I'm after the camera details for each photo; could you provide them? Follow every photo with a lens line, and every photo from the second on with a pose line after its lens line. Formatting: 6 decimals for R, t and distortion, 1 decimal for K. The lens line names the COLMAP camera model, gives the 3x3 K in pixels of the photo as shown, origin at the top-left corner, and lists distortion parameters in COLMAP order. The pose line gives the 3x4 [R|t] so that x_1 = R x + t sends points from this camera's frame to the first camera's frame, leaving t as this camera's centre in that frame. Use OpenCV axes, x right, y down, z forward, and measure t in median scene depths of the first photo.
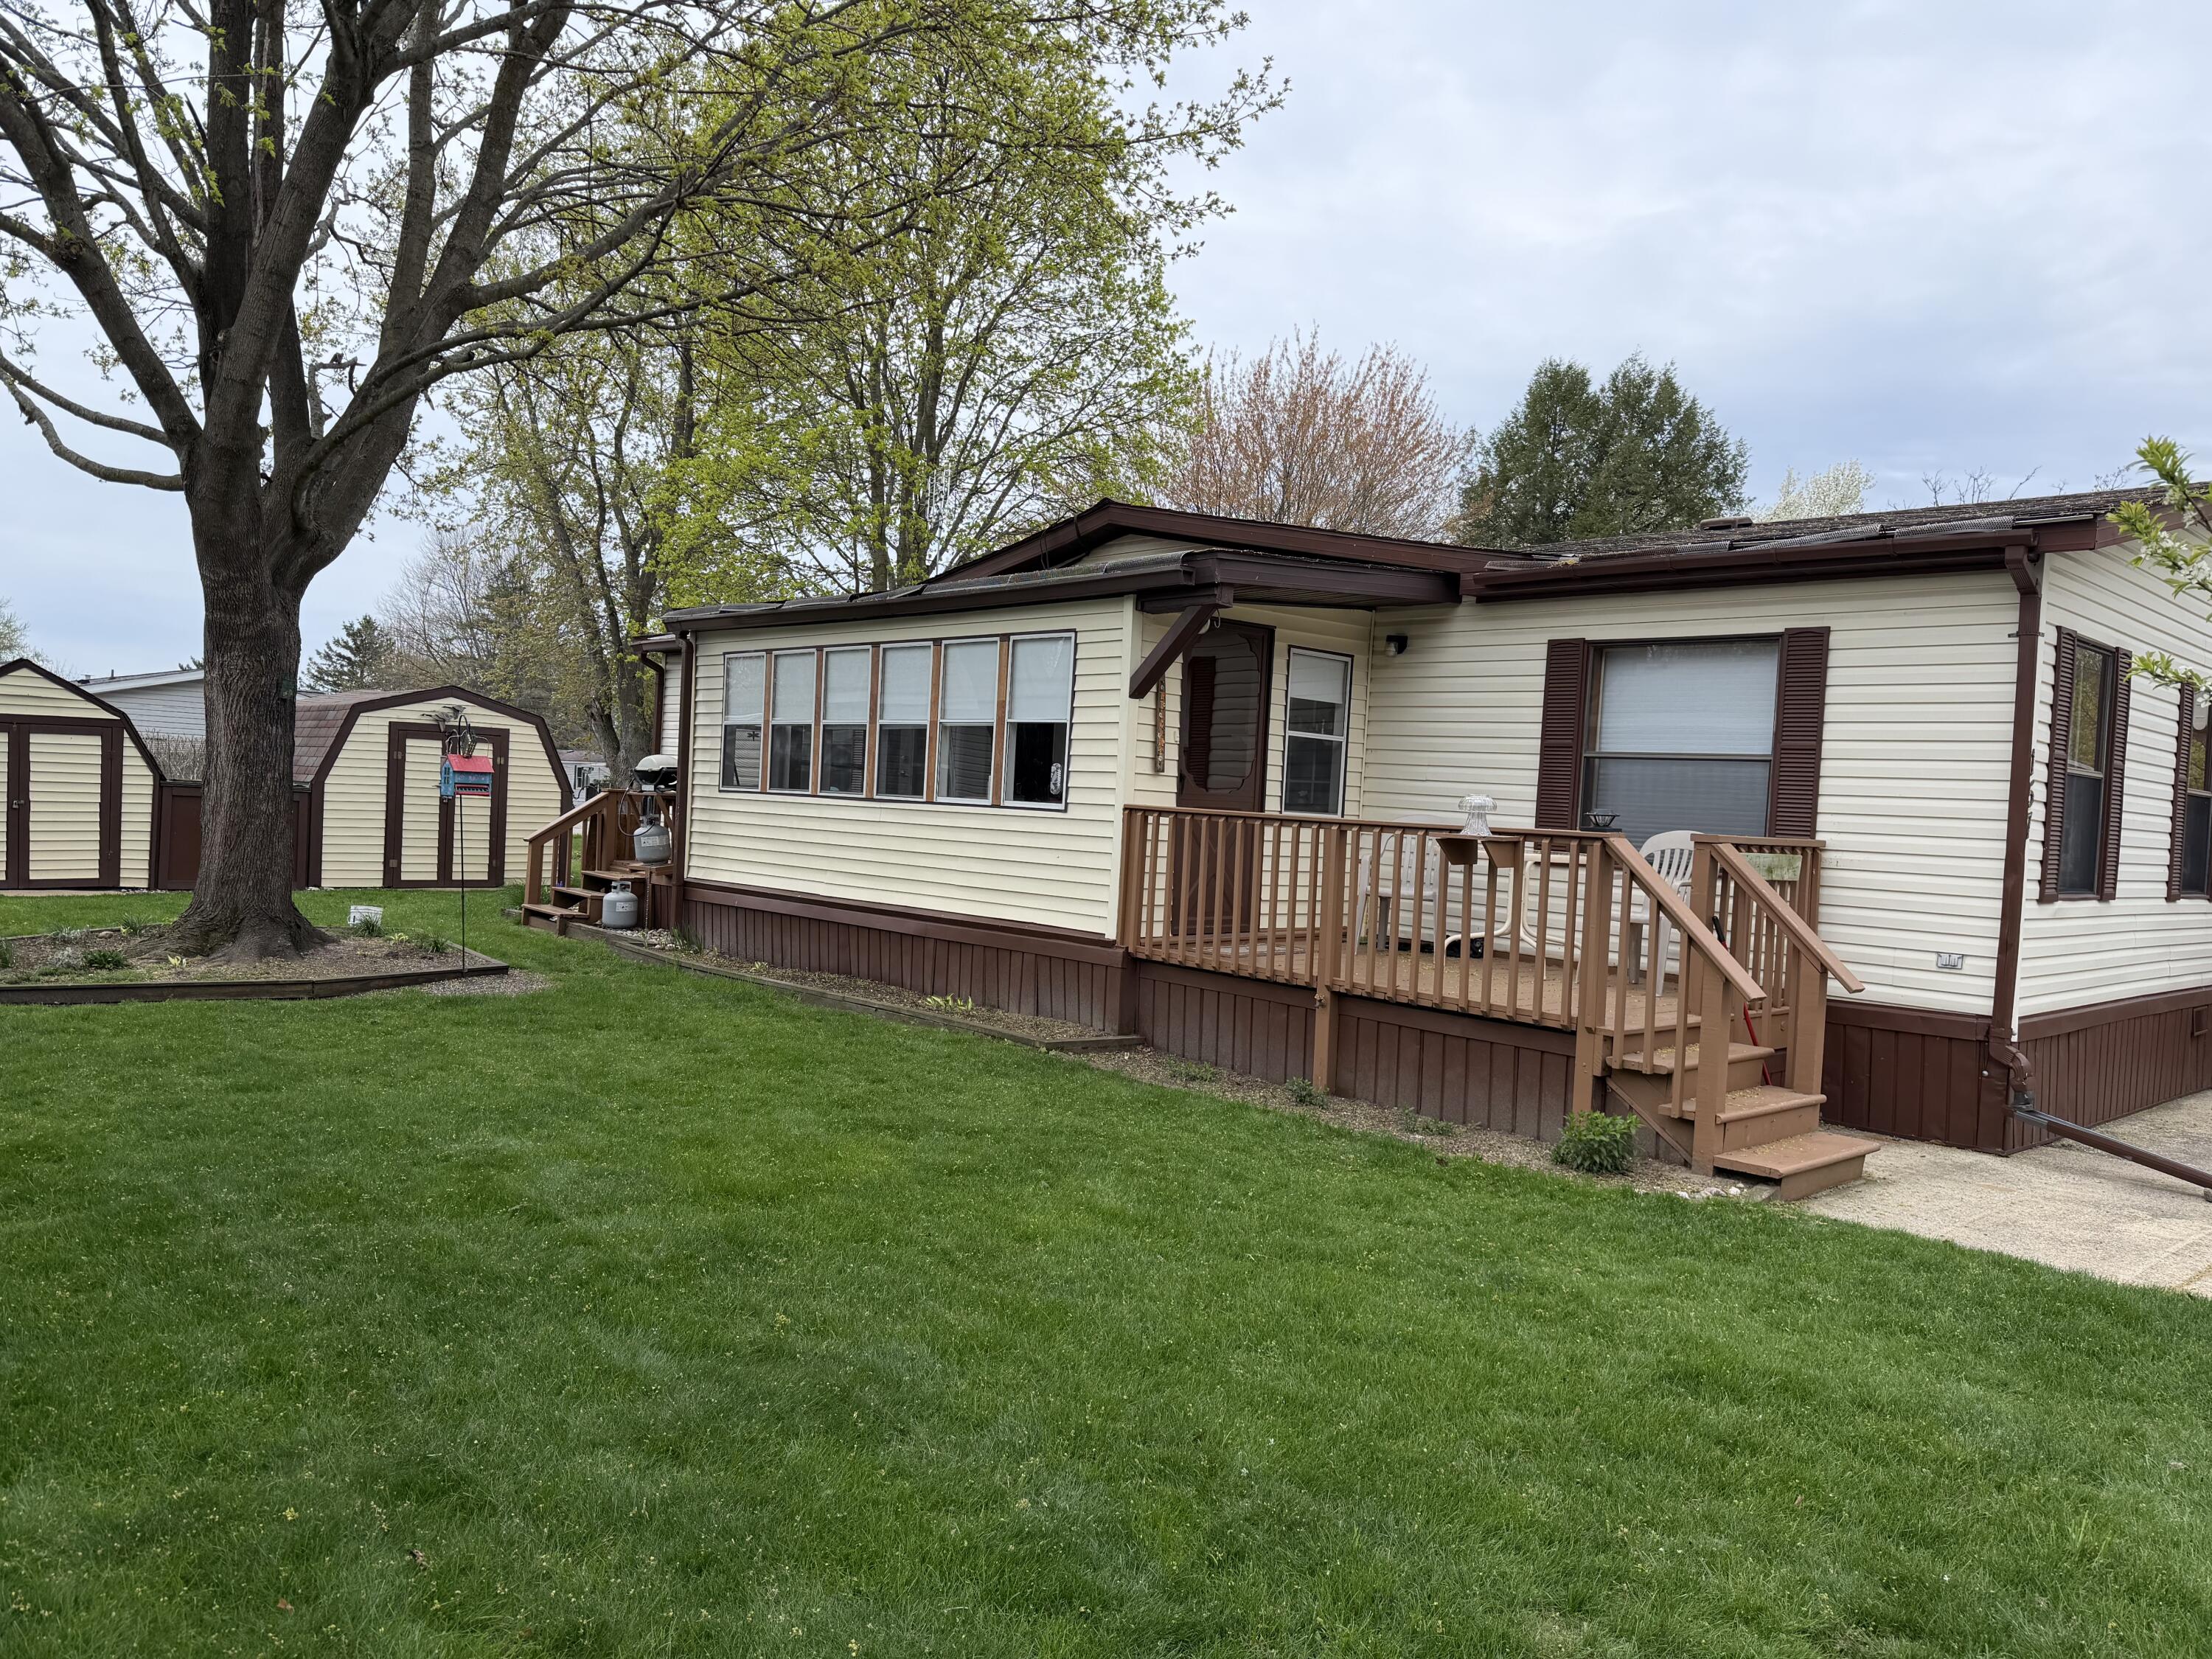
lens RADIAL K [[1540.6, 0, 1112.1], [0, 1540.6, 845.2], [0, 0, 1]] dist [0.128972, -0.134647]
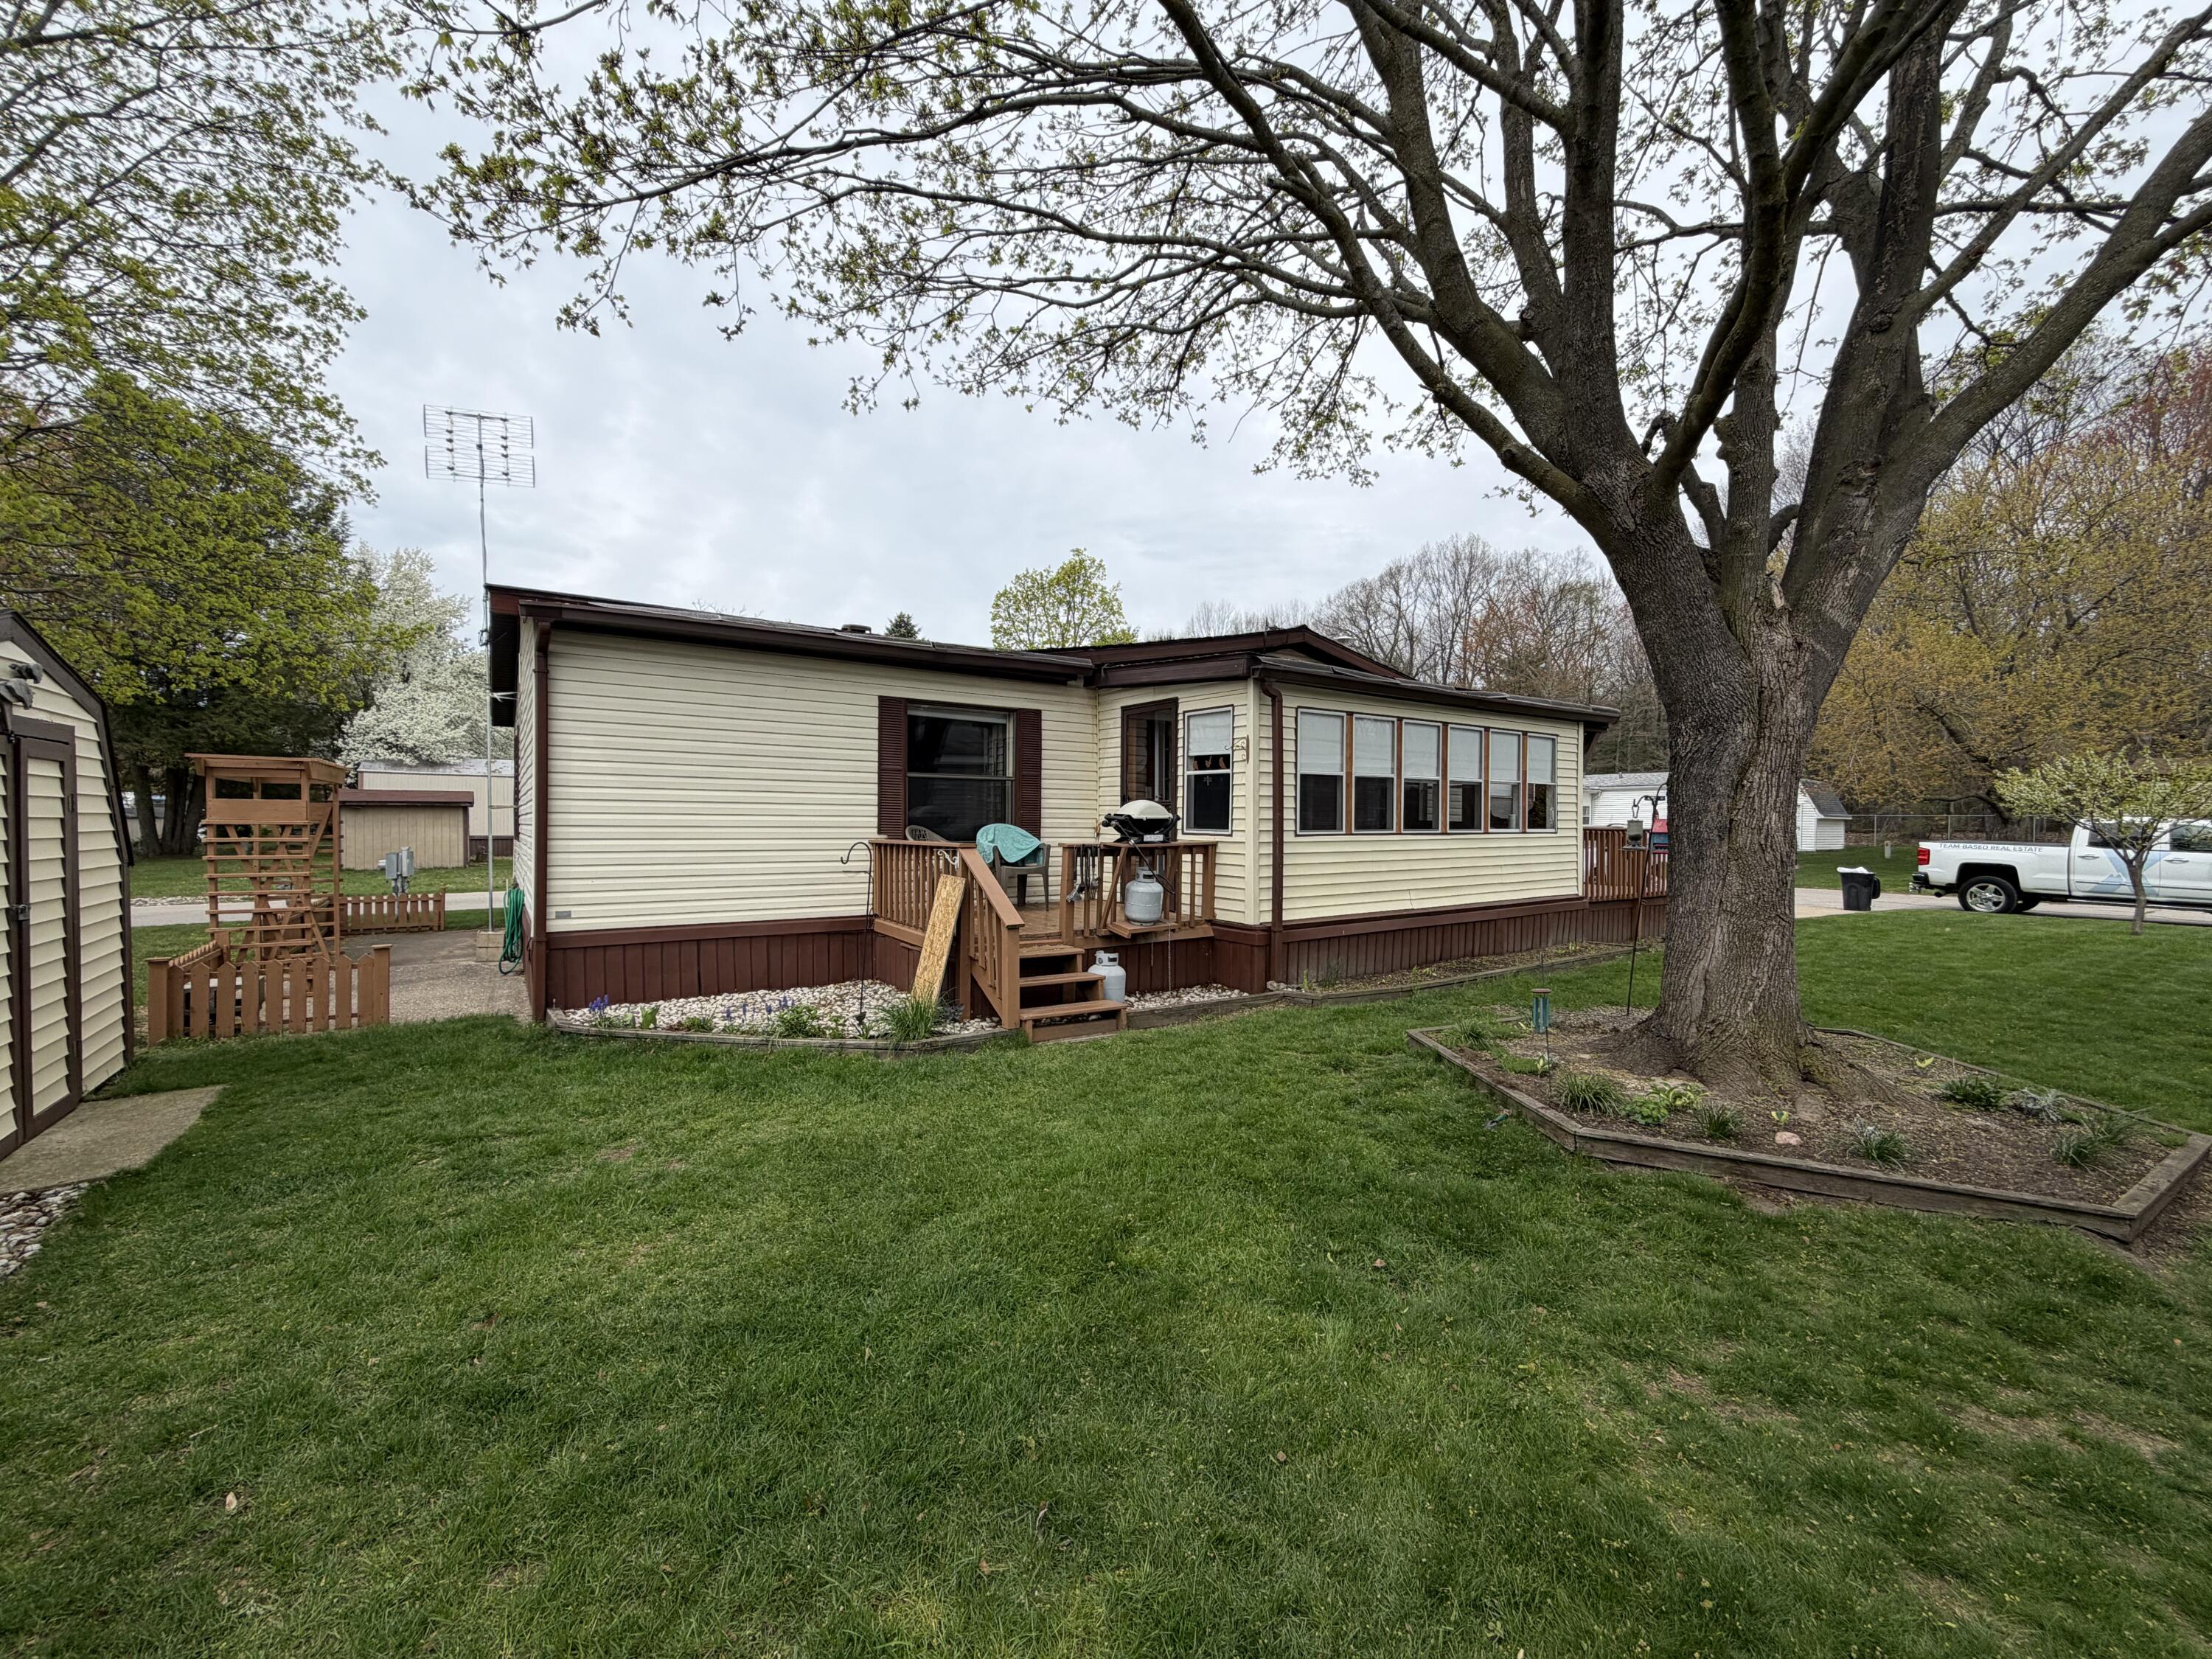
lens RADIAL K [[879.1, 0, 1095.1], [0, 879.1, 838.7], [0, 0, 1]] dist [0.042865, -0.030366]
pose [[0.144672, -0.074490, 0.986672, -1.110918], [0.028566, 0.997061, 0.071086, -0.102242], [-0.989067, 0.017901, 0.146375, 1.333199]]
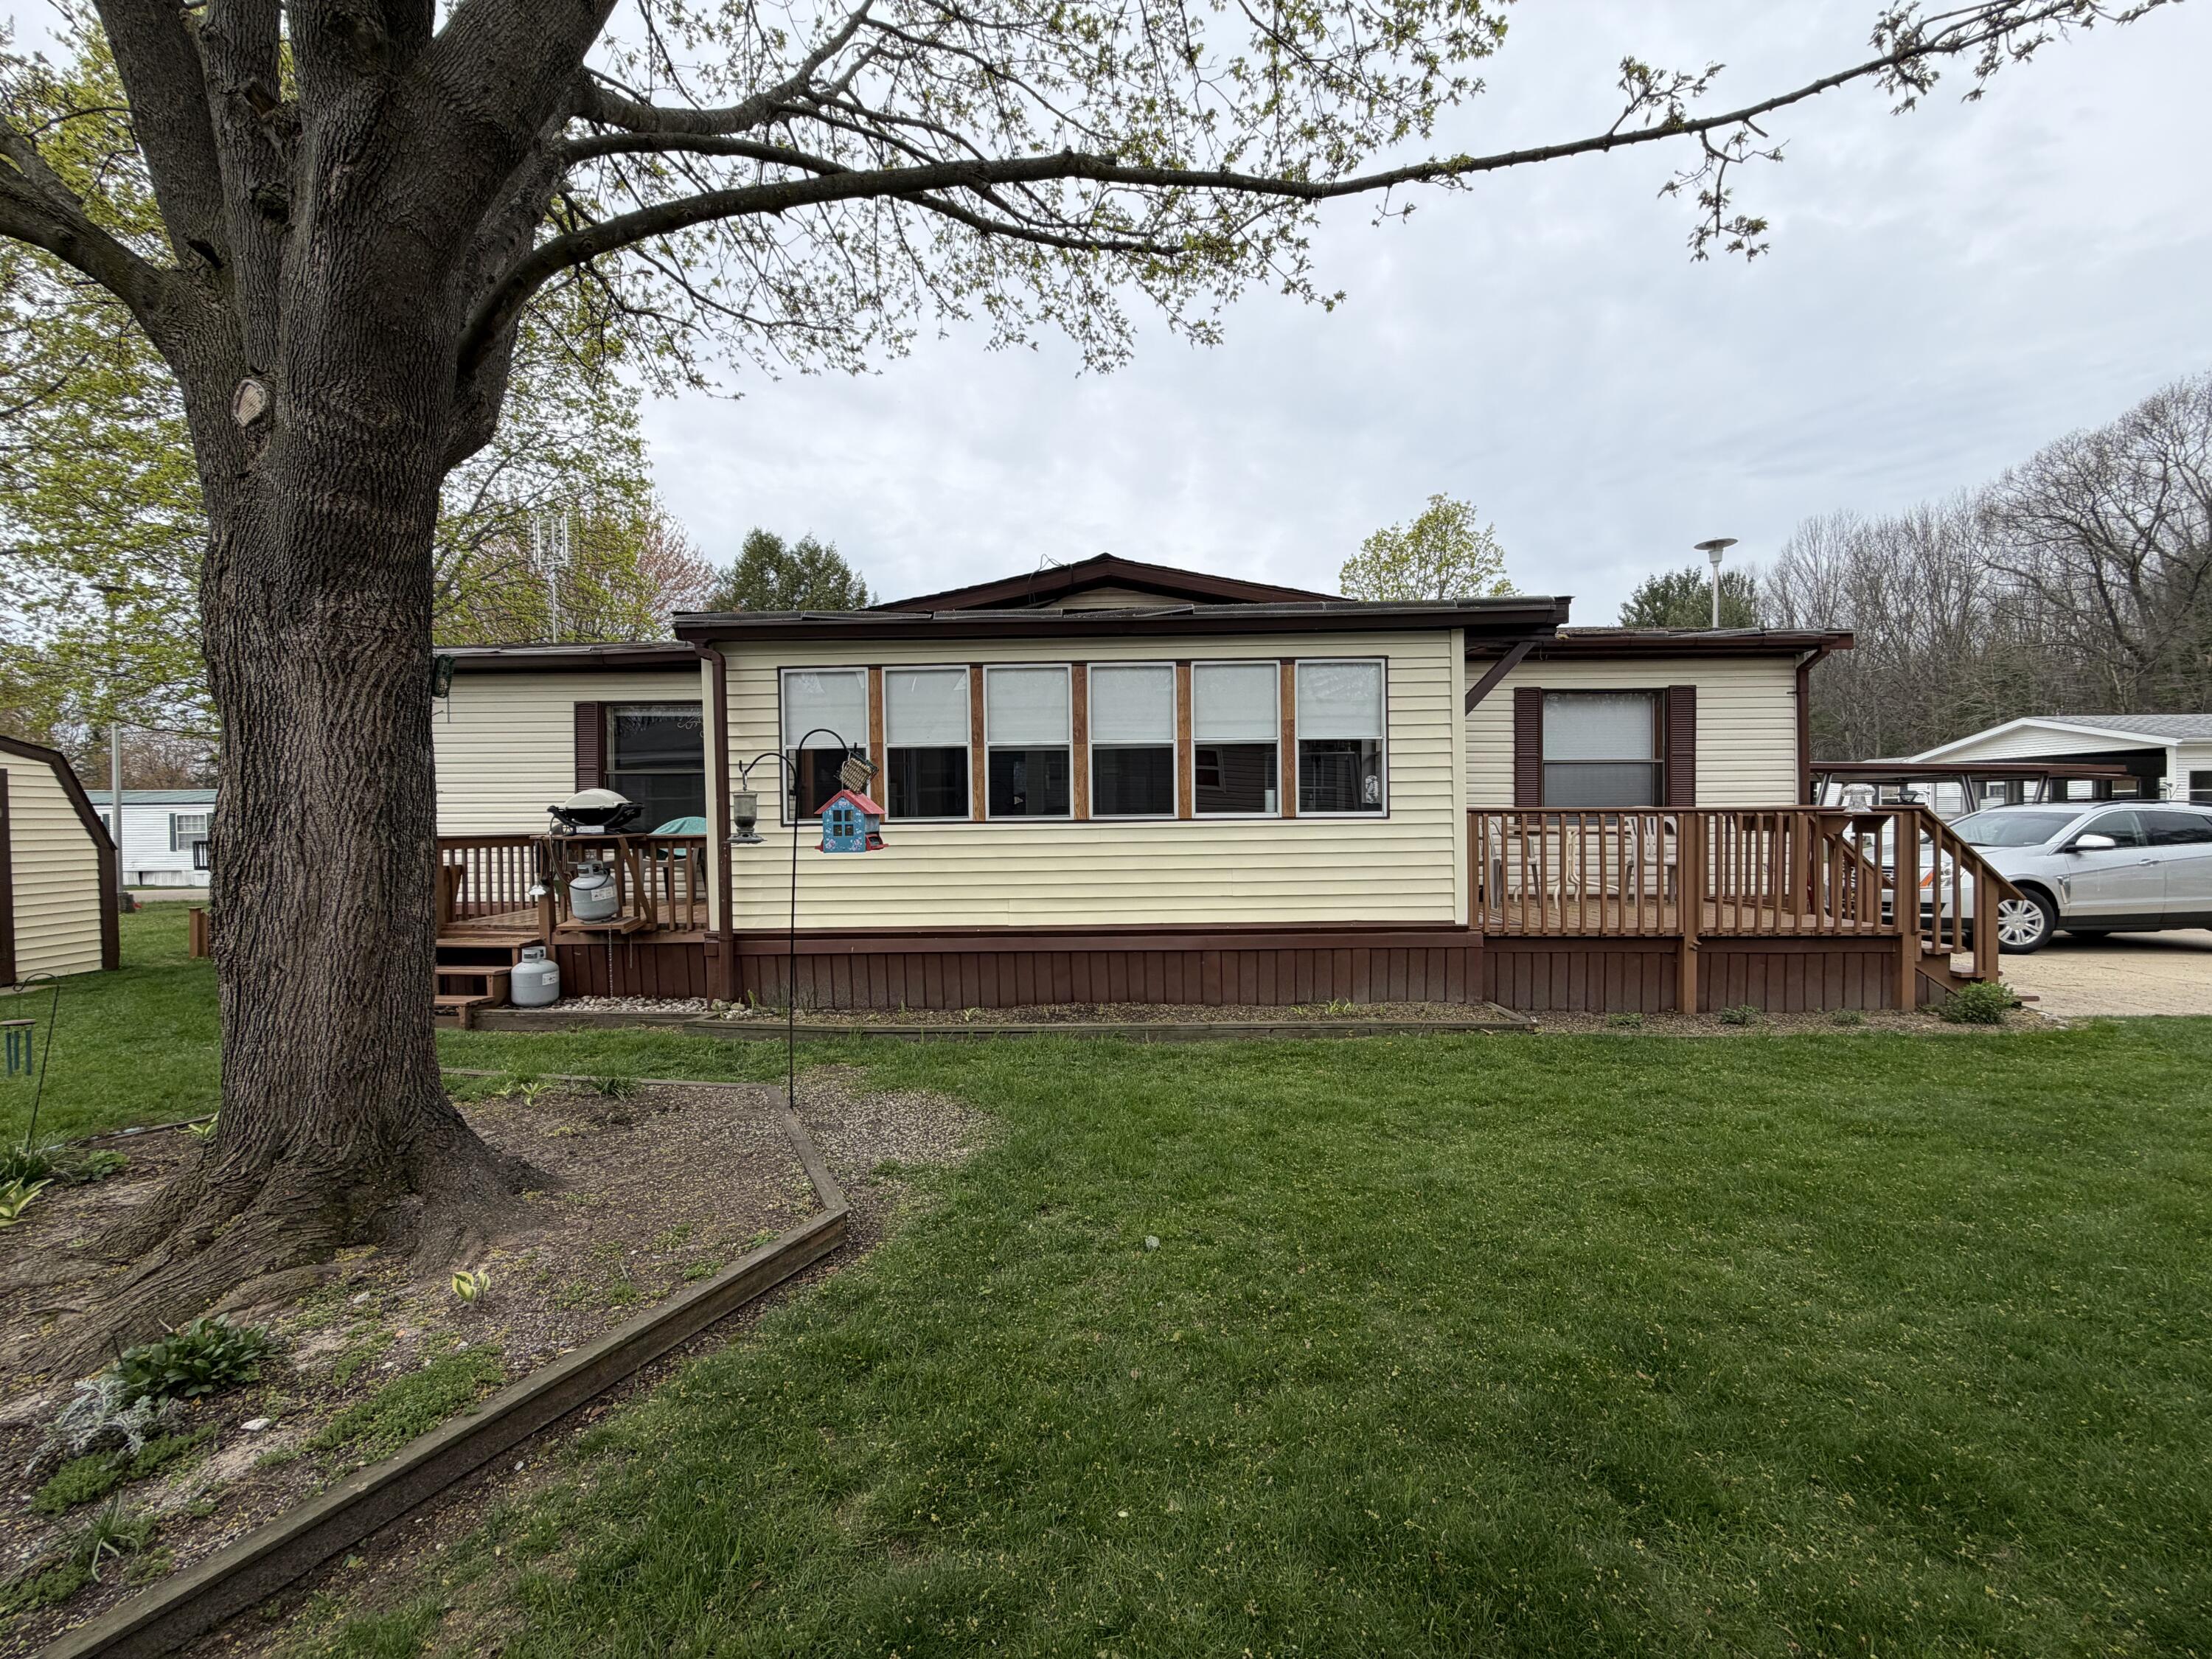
lens RADIAL K [[881.1, 0, 1155.0], [0, 881.1, 833.3], [0, 0, 1]] dist [-0.002443, -0.000269]
pose [[0.703737, -0.073104, 0.706689, -0.579137], [0.067710, 0.997066, 0.035715, -0.043474], [-0.707227, 0.022716, 0.706622, 0.639056]]
